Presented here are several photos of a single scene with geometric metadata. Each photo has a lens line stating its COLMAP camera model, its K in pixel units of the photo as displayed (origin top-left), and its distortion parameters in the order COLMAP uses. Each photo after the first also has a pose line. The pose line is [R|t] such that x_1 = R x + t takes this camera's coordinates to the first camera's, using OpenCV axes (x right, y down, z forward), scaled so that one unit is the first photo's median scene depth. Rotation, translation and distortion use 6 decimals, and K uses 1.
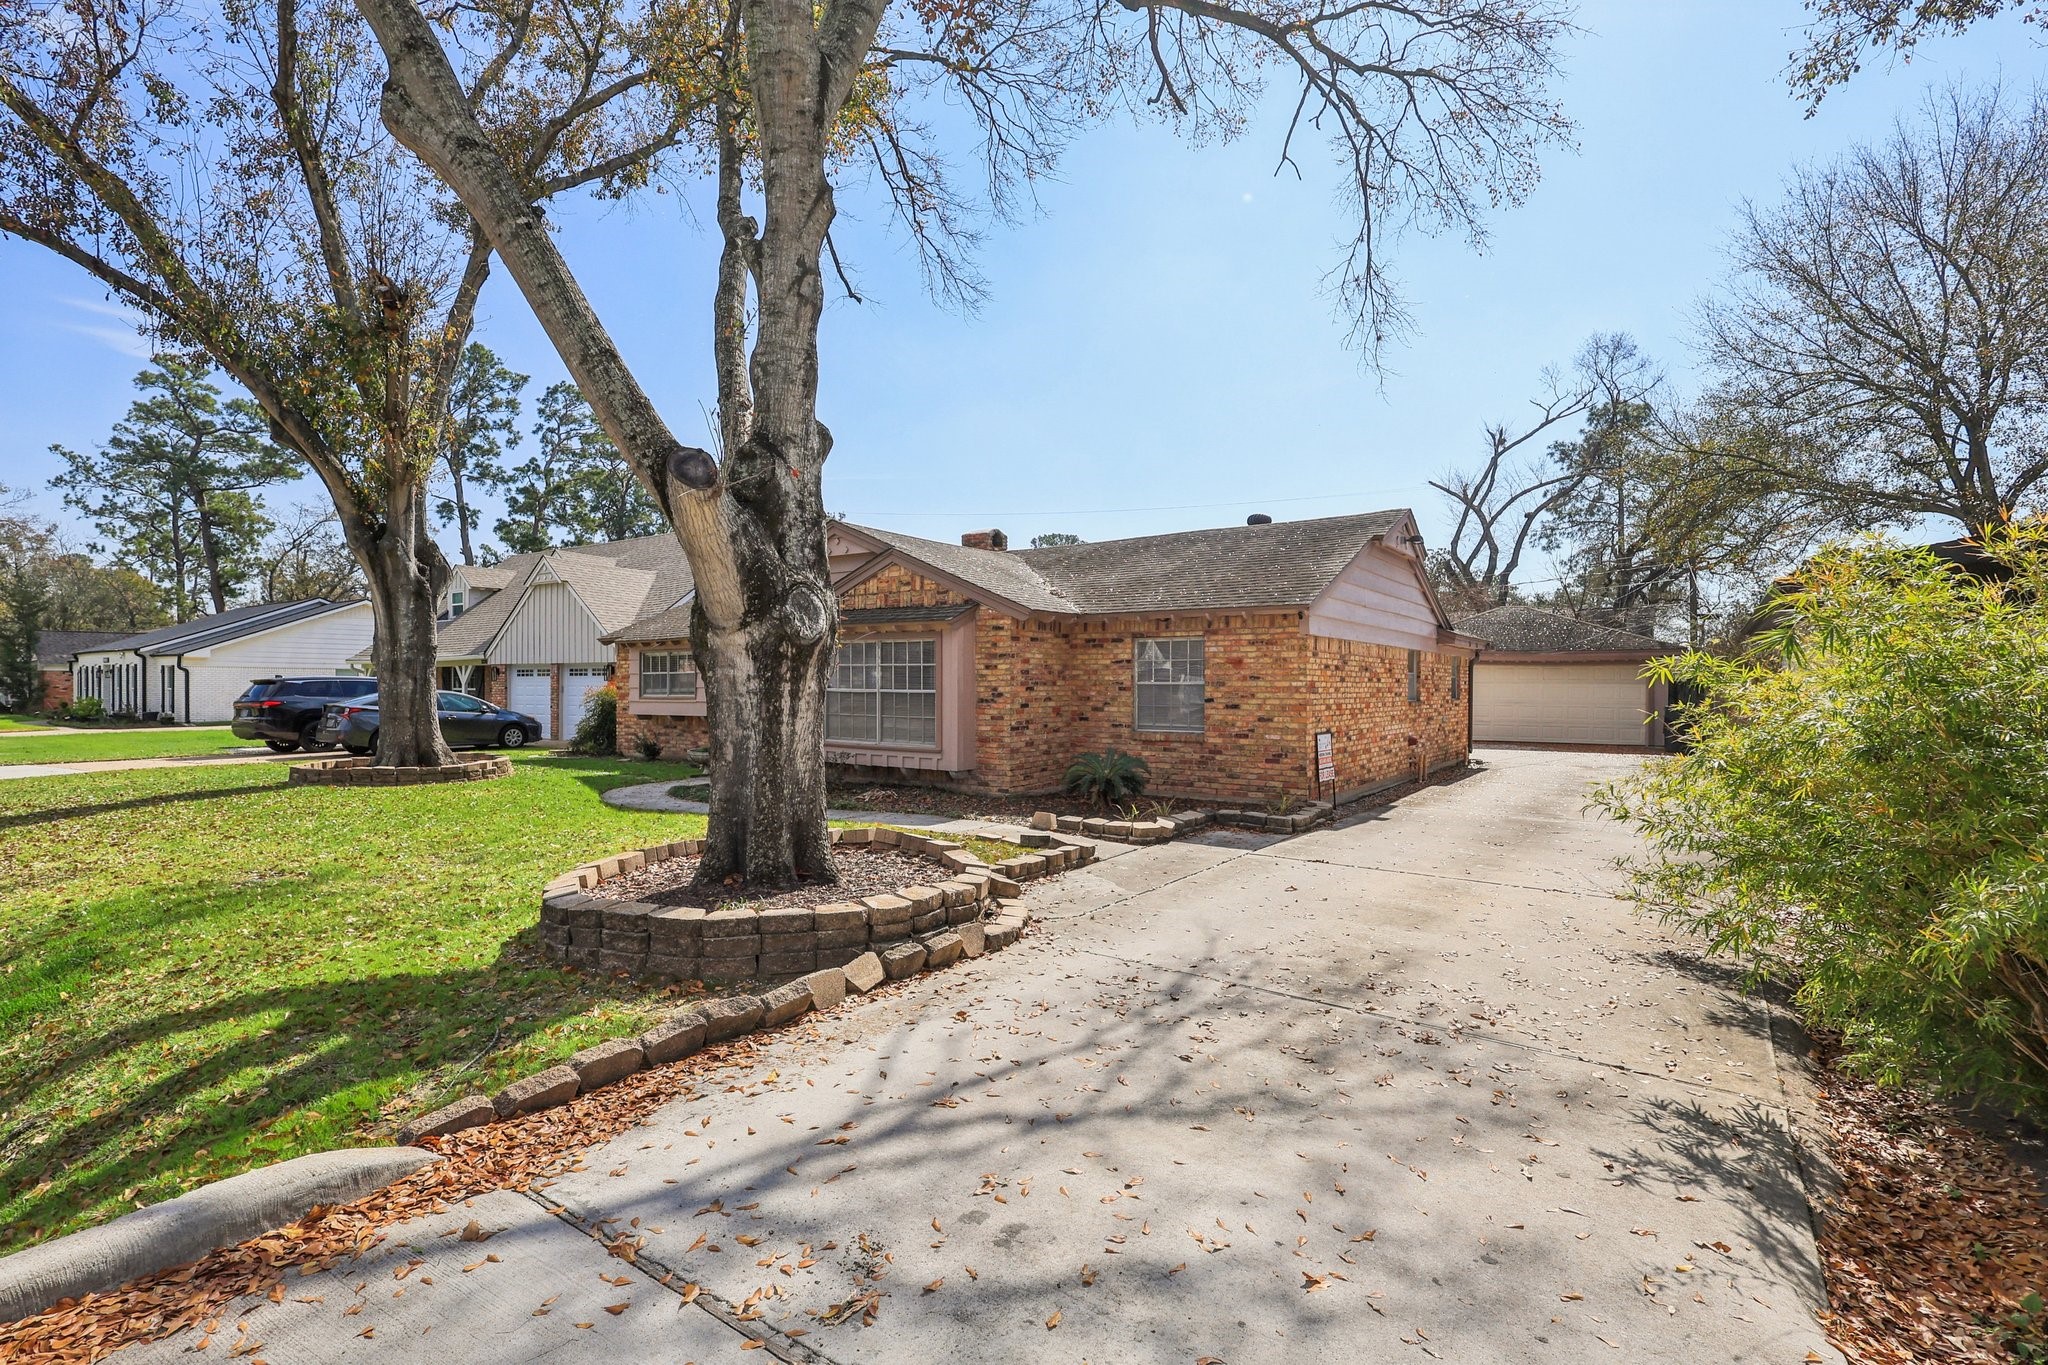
lens RADIAL K [[966.0, 0, 1021.5], [0, 966.0, 684.2], [0, 0, 1]] dist [-0.003291, -0.000157]
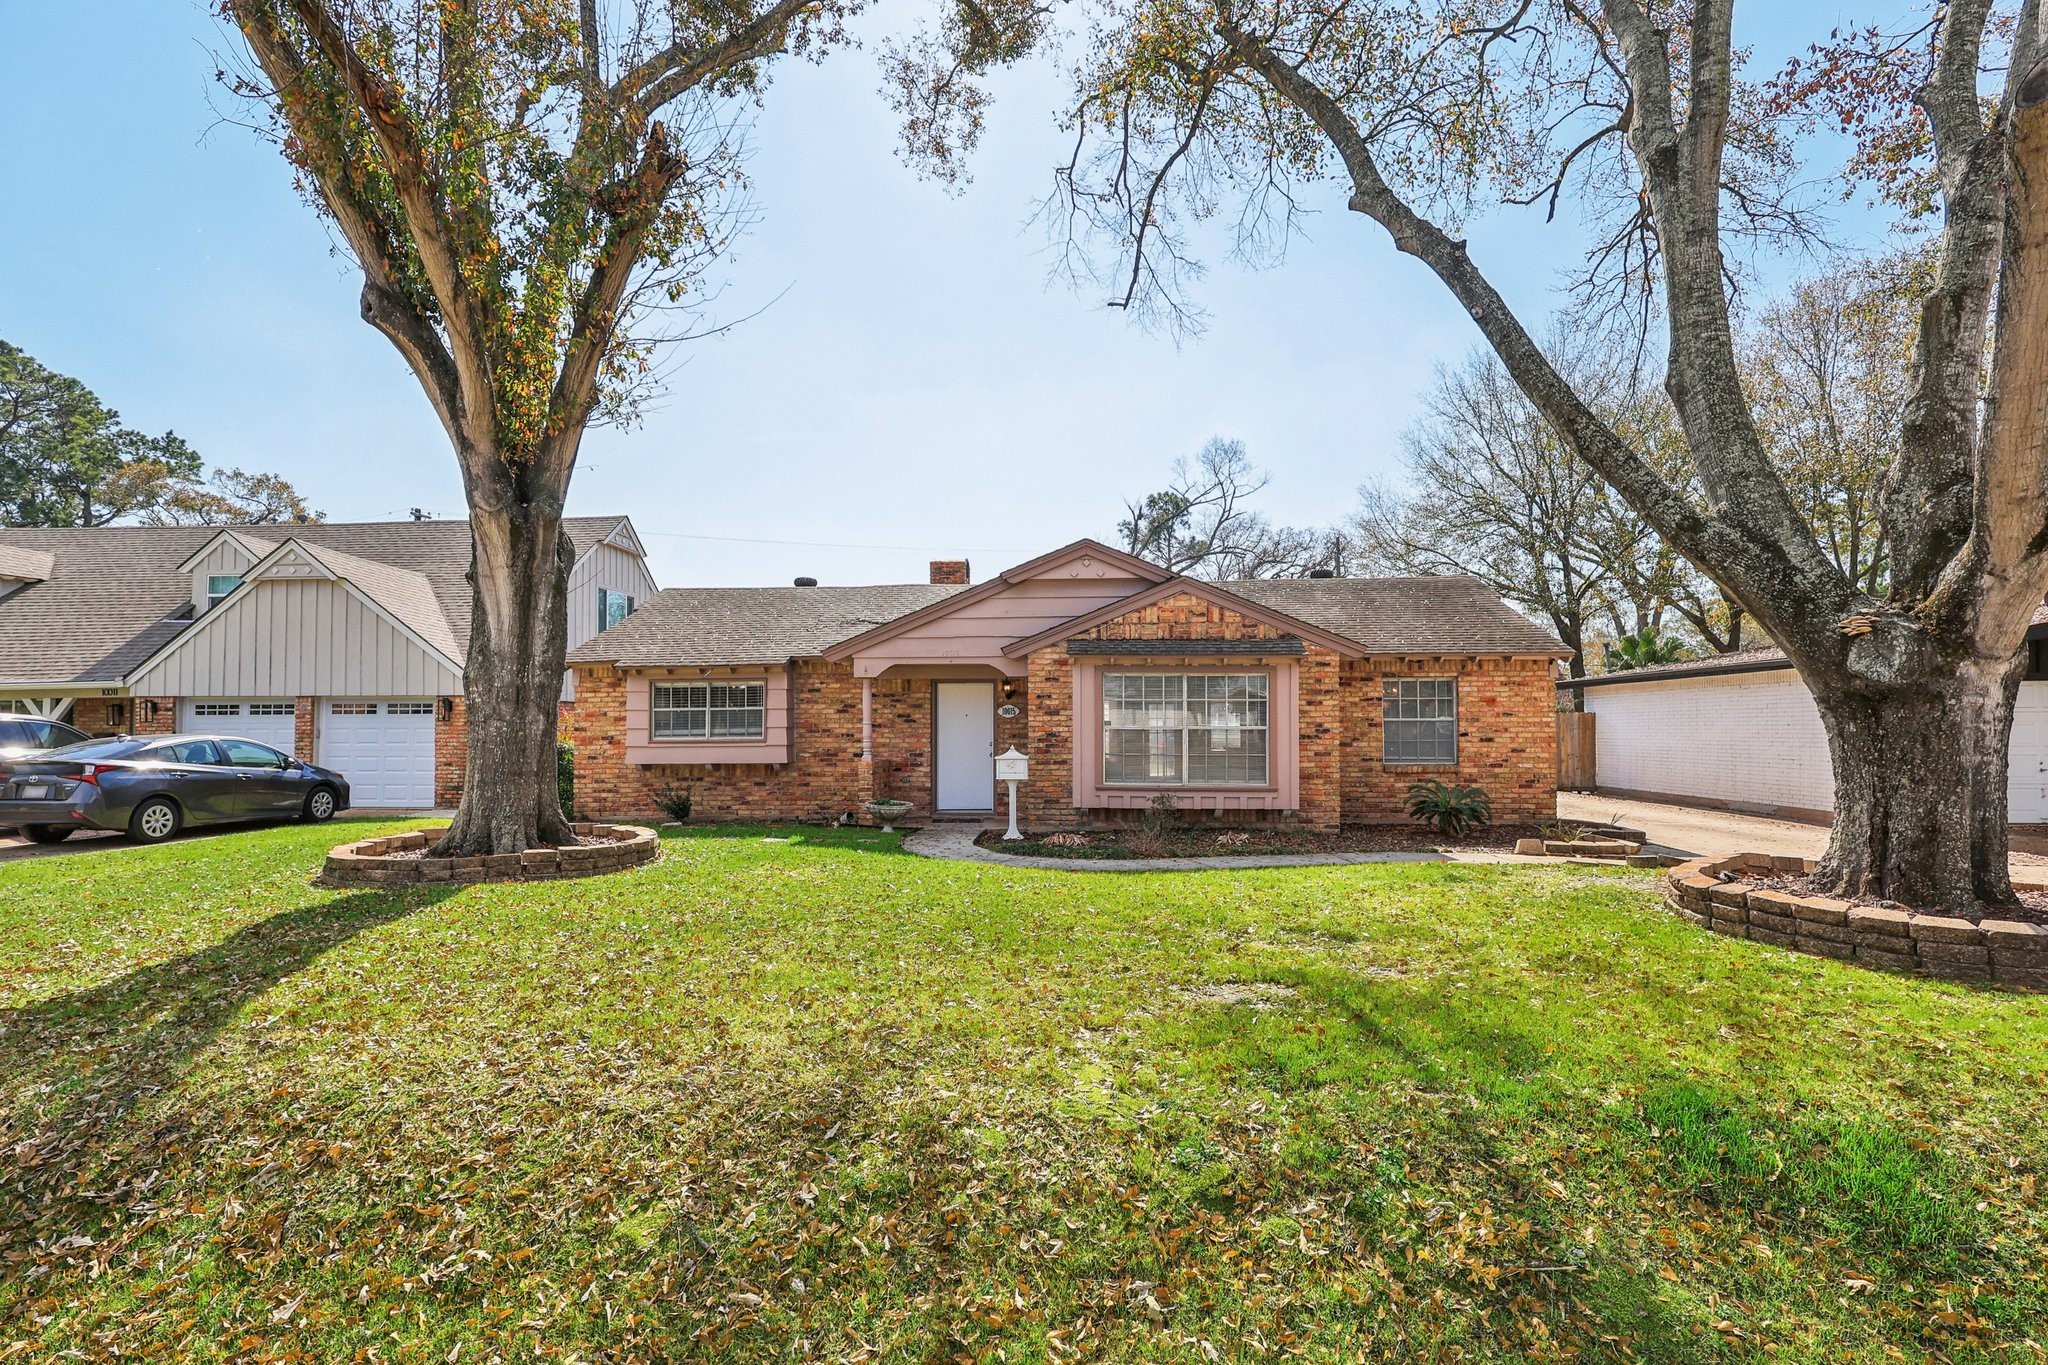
lens RADIAL K [[966.0, 0, 1015.0], [0, 966.0, 717.3], [0, 0, 1]] dist [-0.003291, -0.000157]
pose [[0.856606, 0.001358, 0.515969, -0.806340], [0.004515, 0.999939, -0.010128, 0.005510], [-0.515951, 0.011006, 0.856548, 0.304035]]
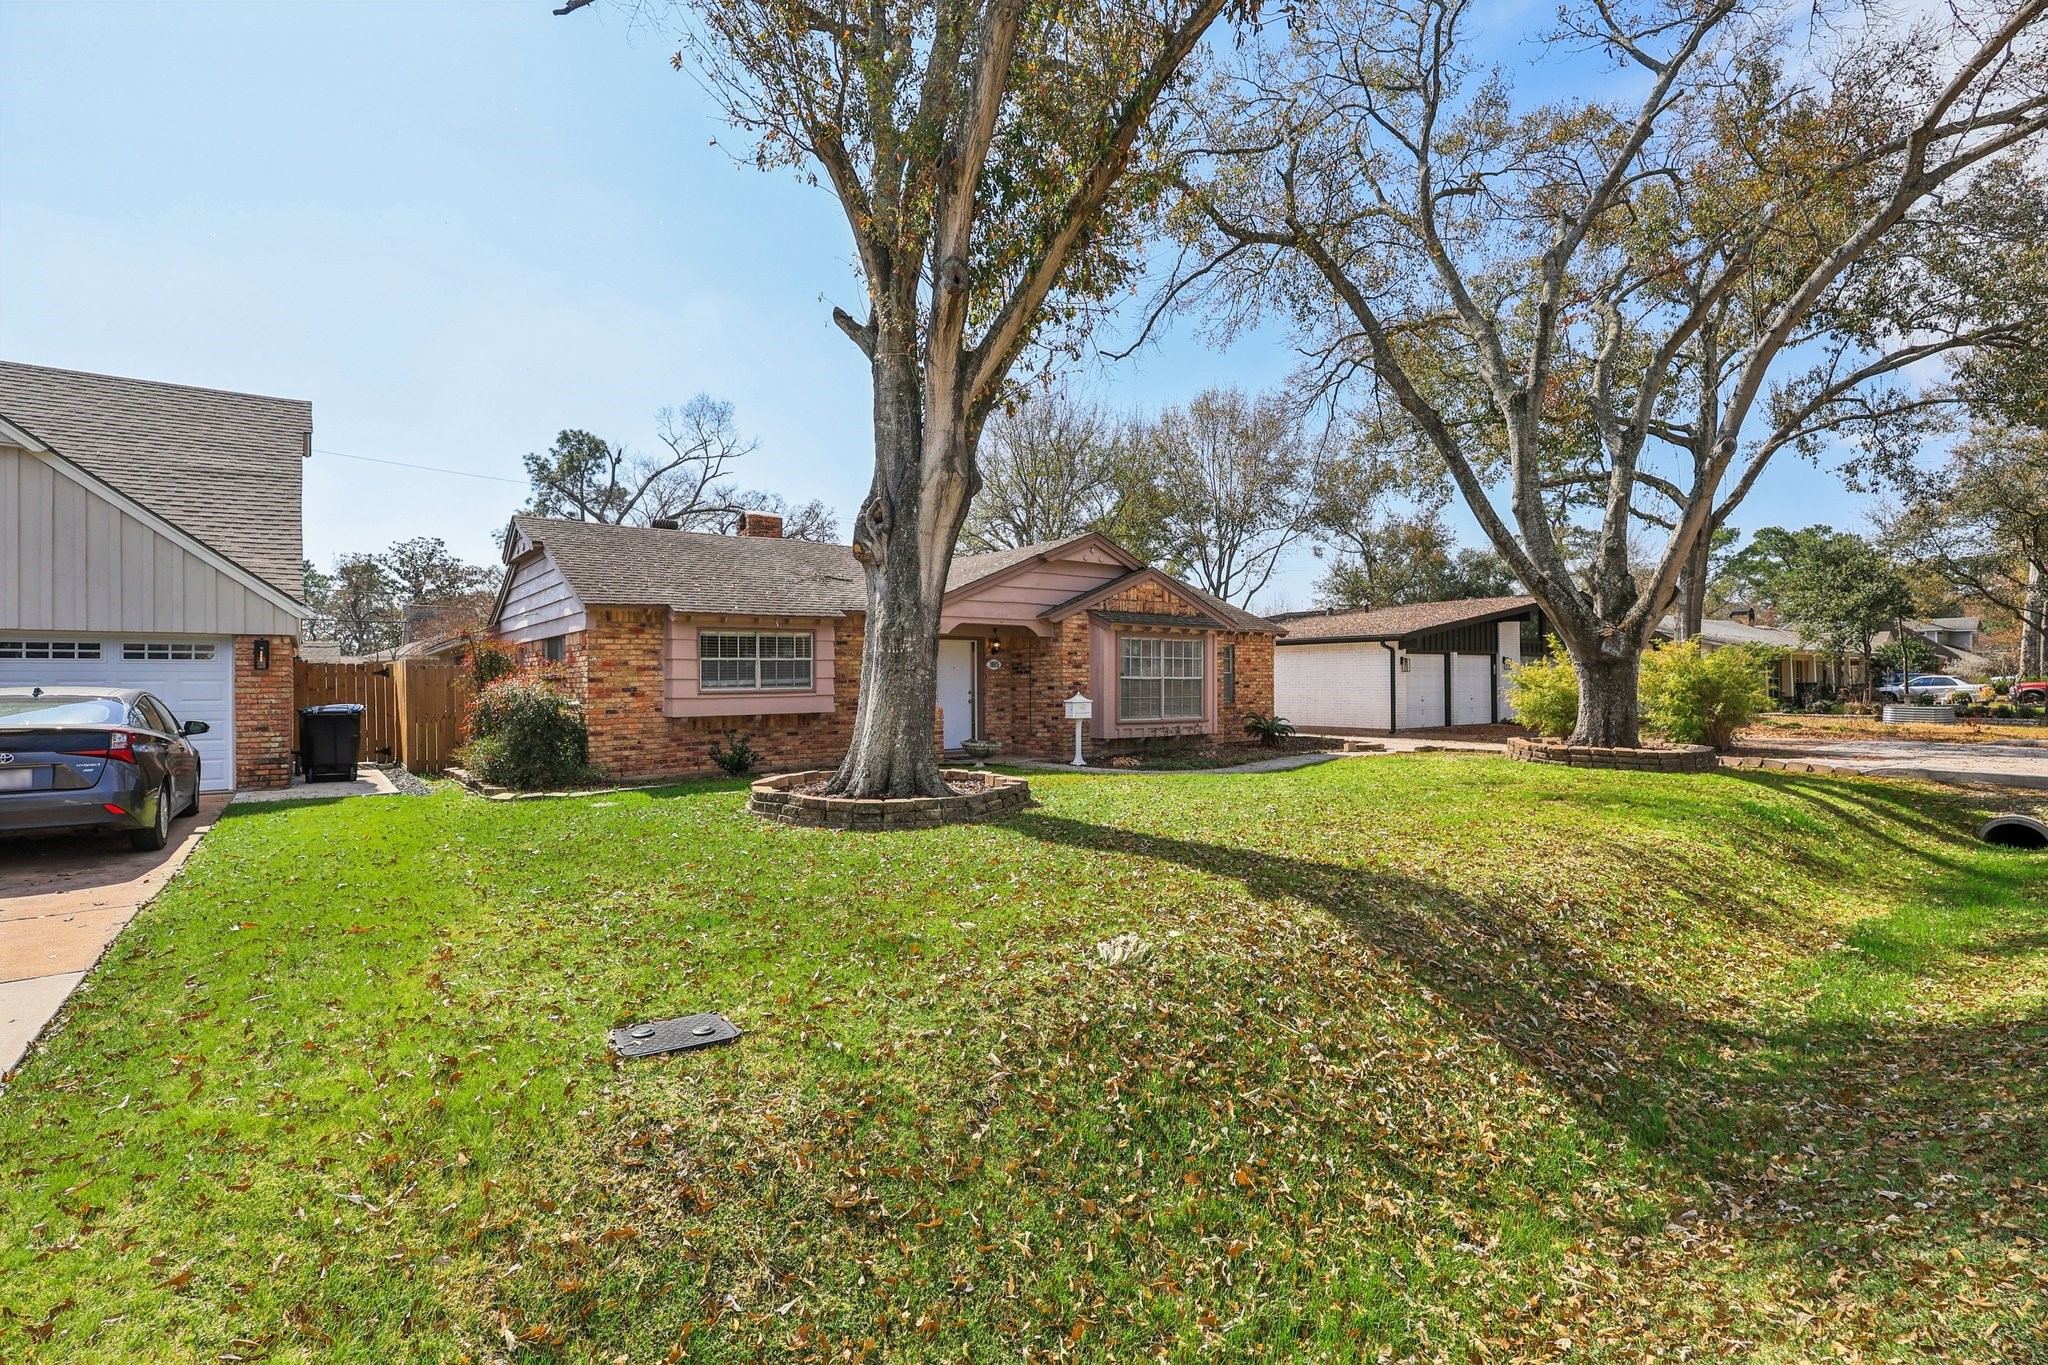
lens RADIAL K [[966.0, 0, 1014.6], [0, 966.0, 678.2], [0, 0, 1]] dist [-0.003291, -0.000157]
pose [[0.298279, -0.000981, 0.954478, -1.509149], [0.005534, 0.999984, -0.000702, 0.007143], [-0.954463, 0.005492, 0.298279, 0.845489]]
